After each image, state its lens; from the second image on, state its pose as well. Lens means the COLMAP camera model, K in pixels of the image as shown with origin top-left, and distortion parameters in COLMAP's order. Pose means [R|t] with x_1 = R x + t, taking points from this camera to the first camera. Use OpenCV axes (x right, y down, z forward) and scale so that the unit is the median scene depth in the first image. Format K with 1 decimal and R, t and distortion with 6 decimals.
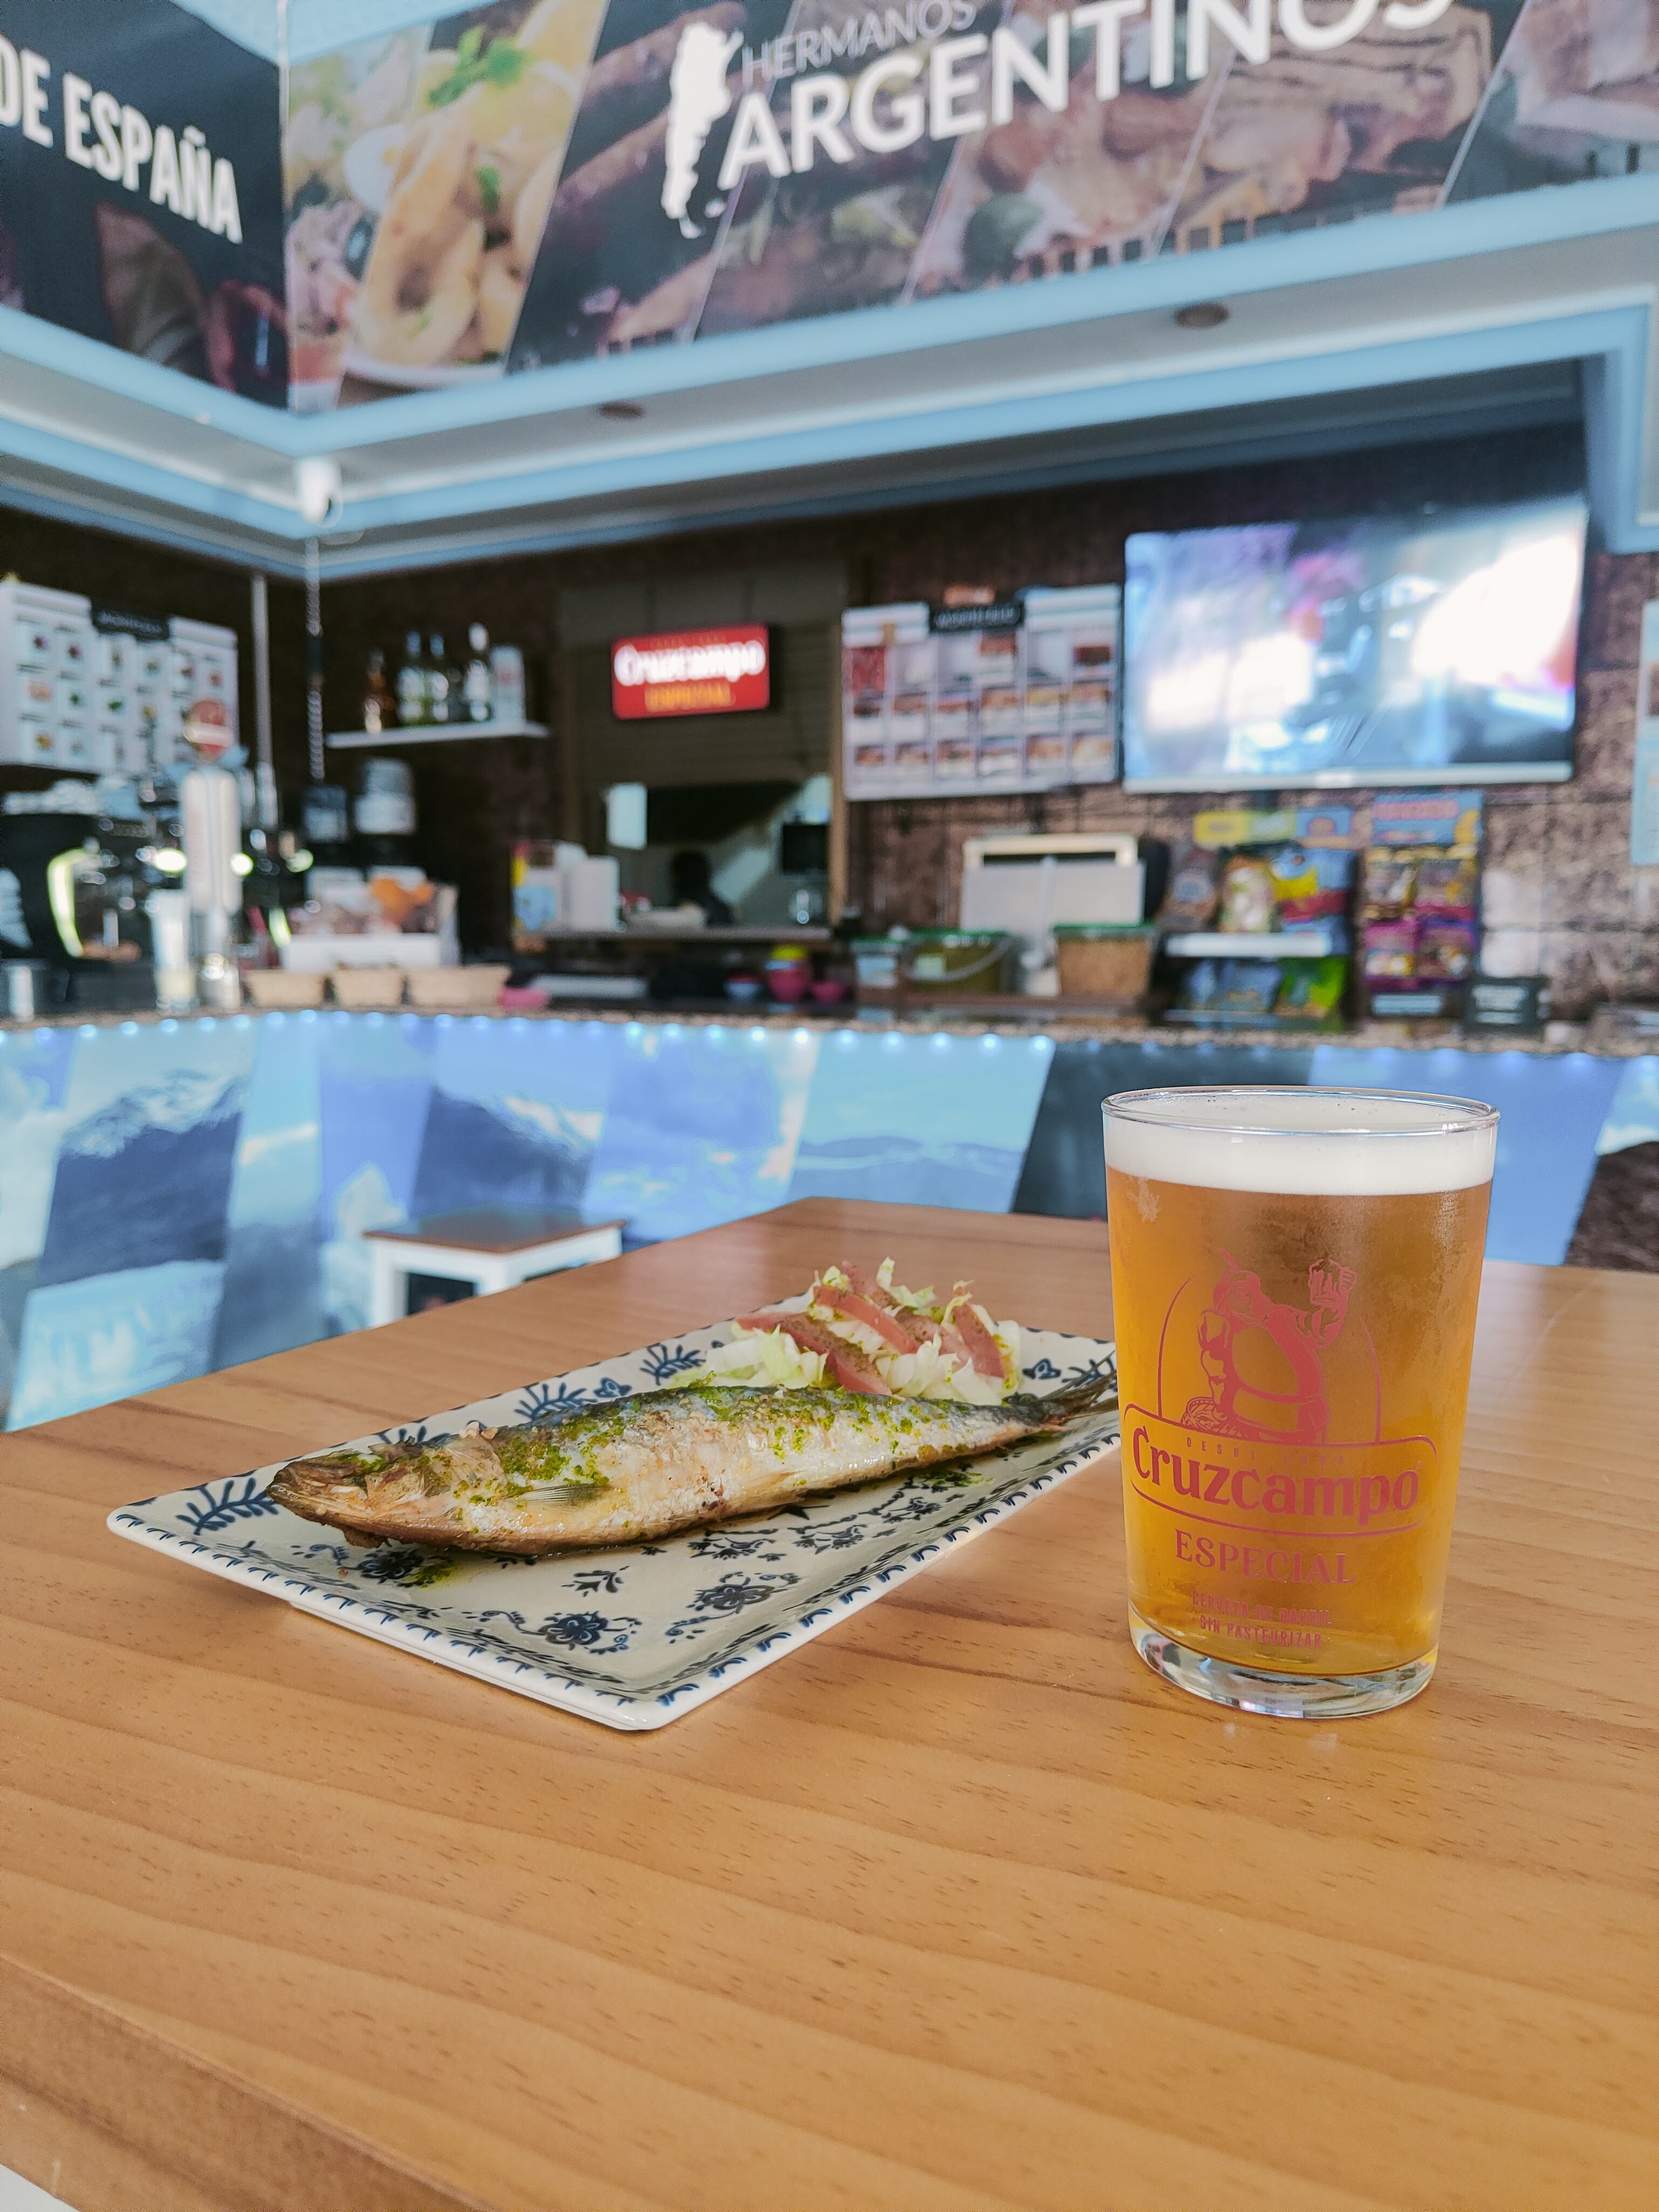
lens RADIAL K [[1607.9, 0, 829.5], [0, 1607.9, 1106.0], [0, 0, 1]] dist [0.056681, -0.077375]
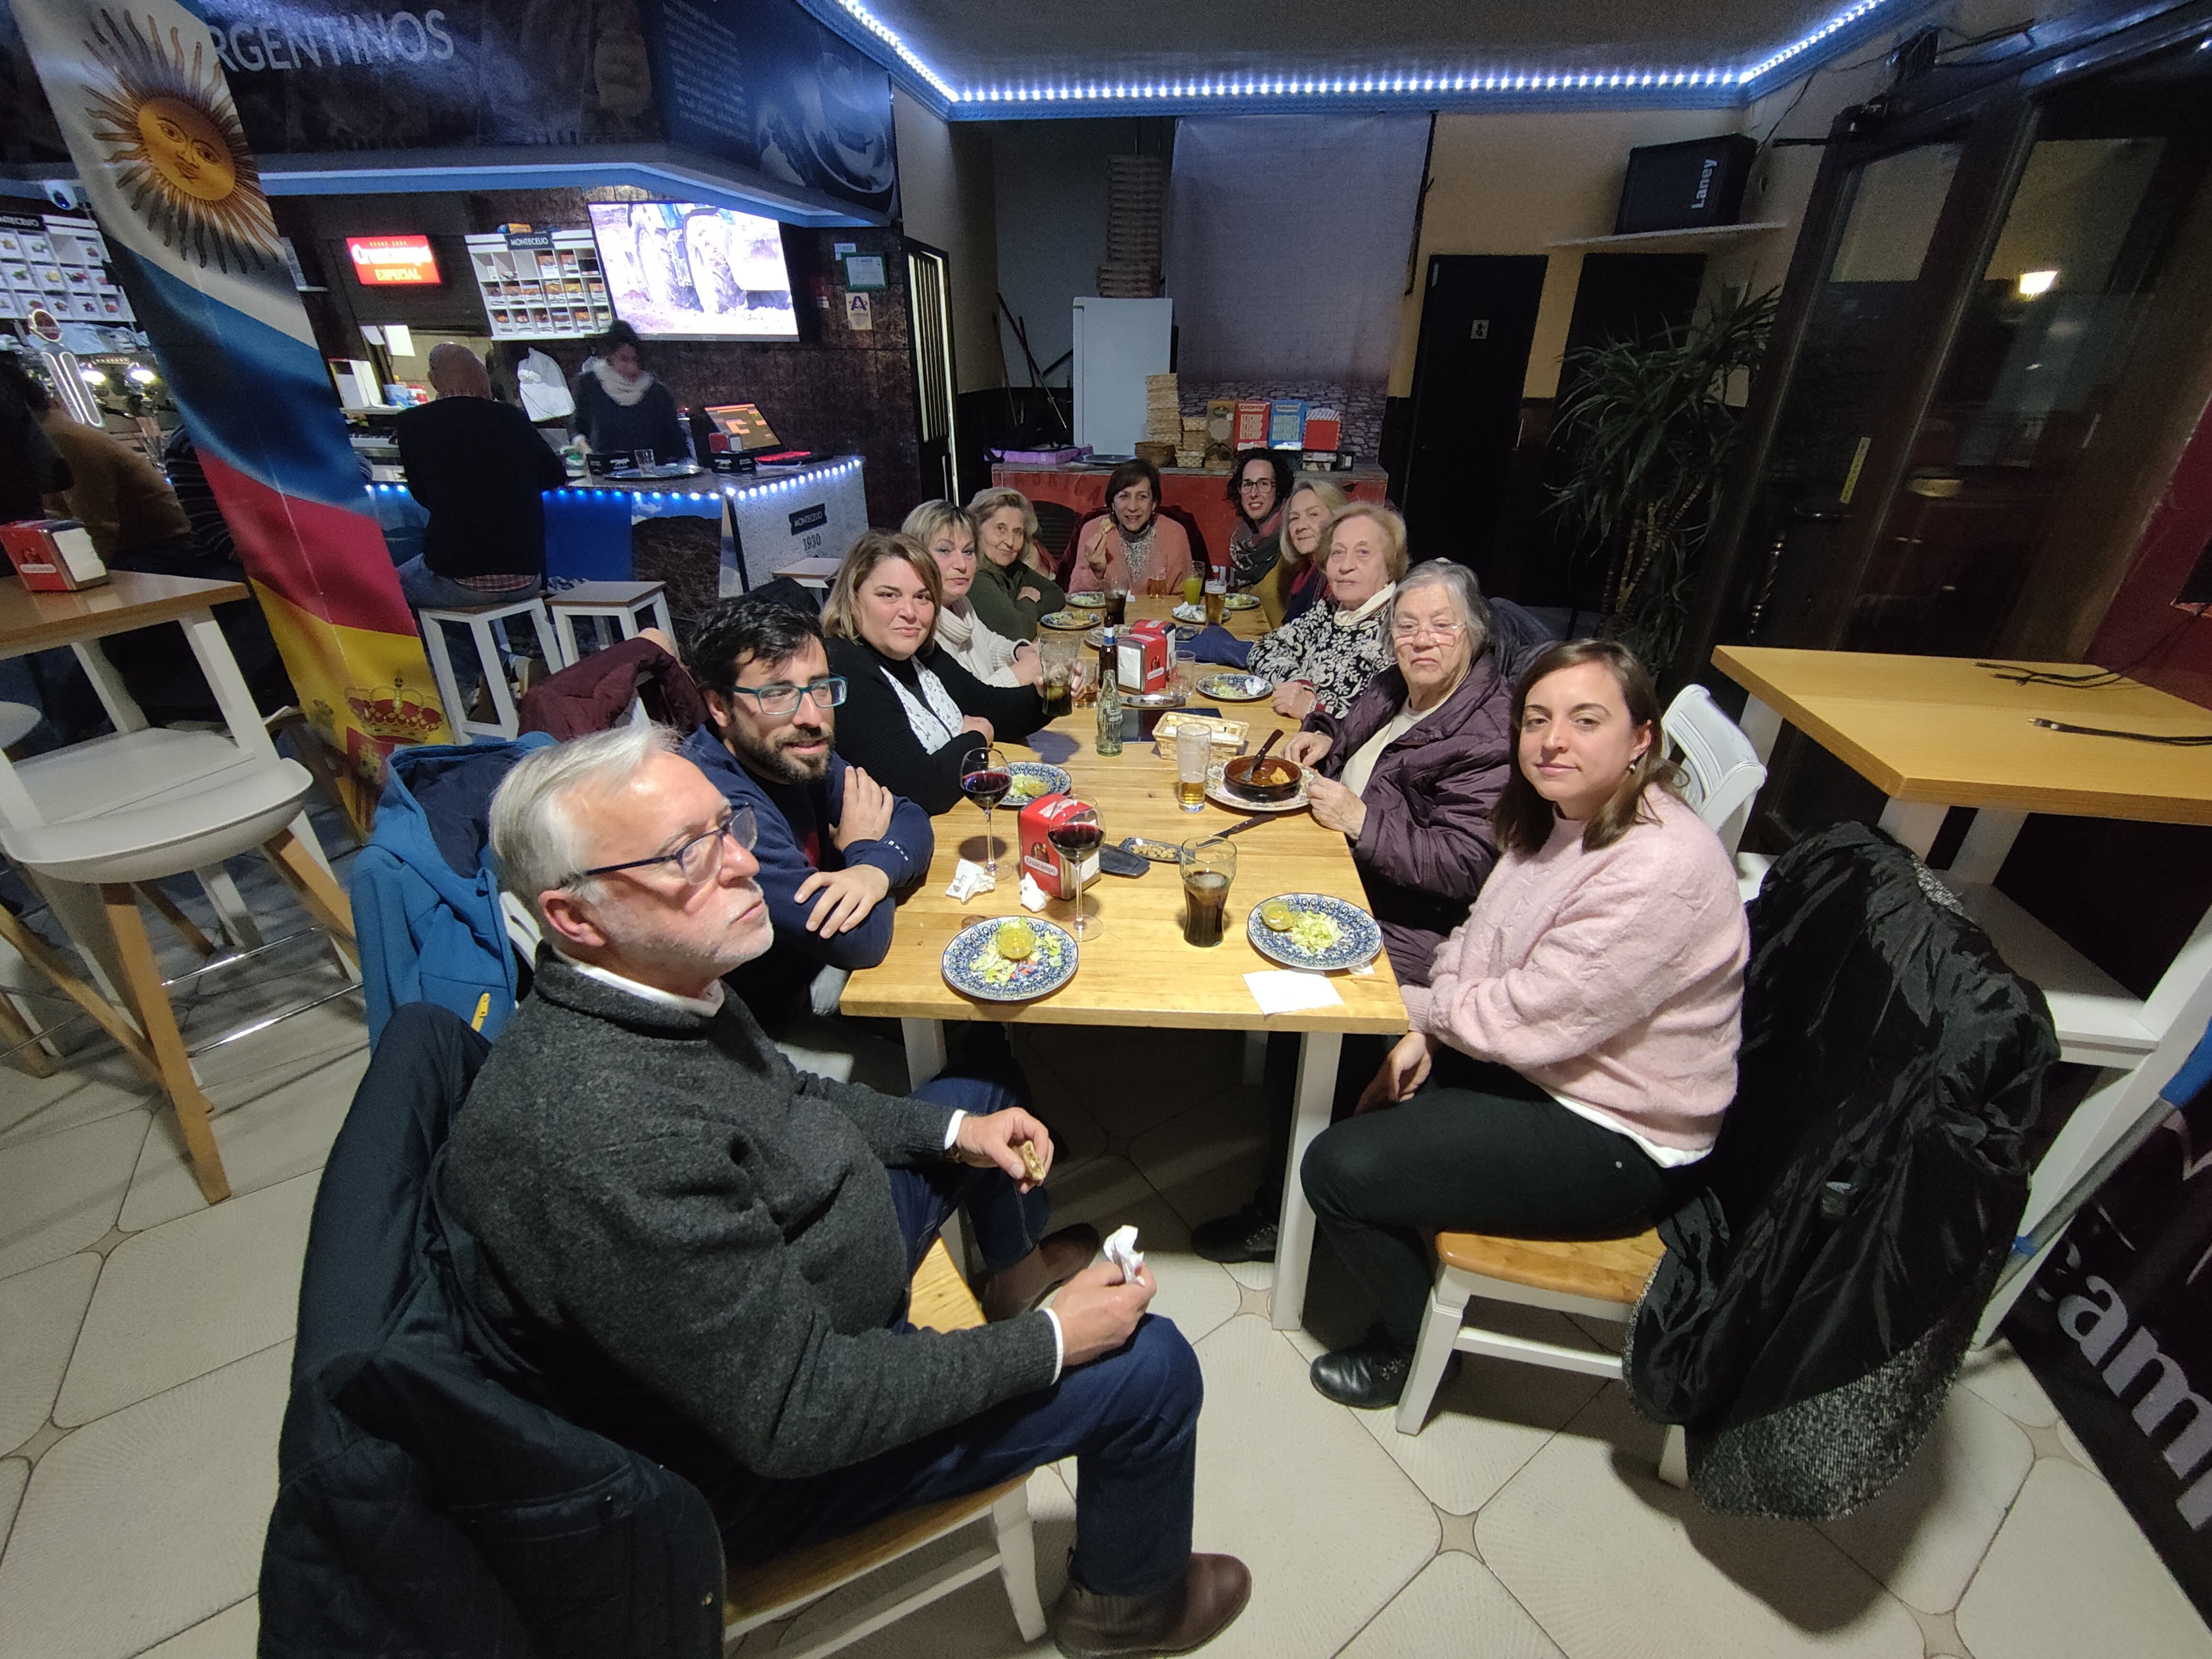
lens RADIAL K [[904.5, 0, 1106.0], [0, 904.5, 829.5], [0, 0, 1]] dist [-0.001818, -0.000640]
pose [[0.954776, -0.142290, 0.261068, 0.386798], [0.036628, 0.927652, 0.371645, -0.016941], [-0.295061, -0.345276, 0.890912, -0.467223]]
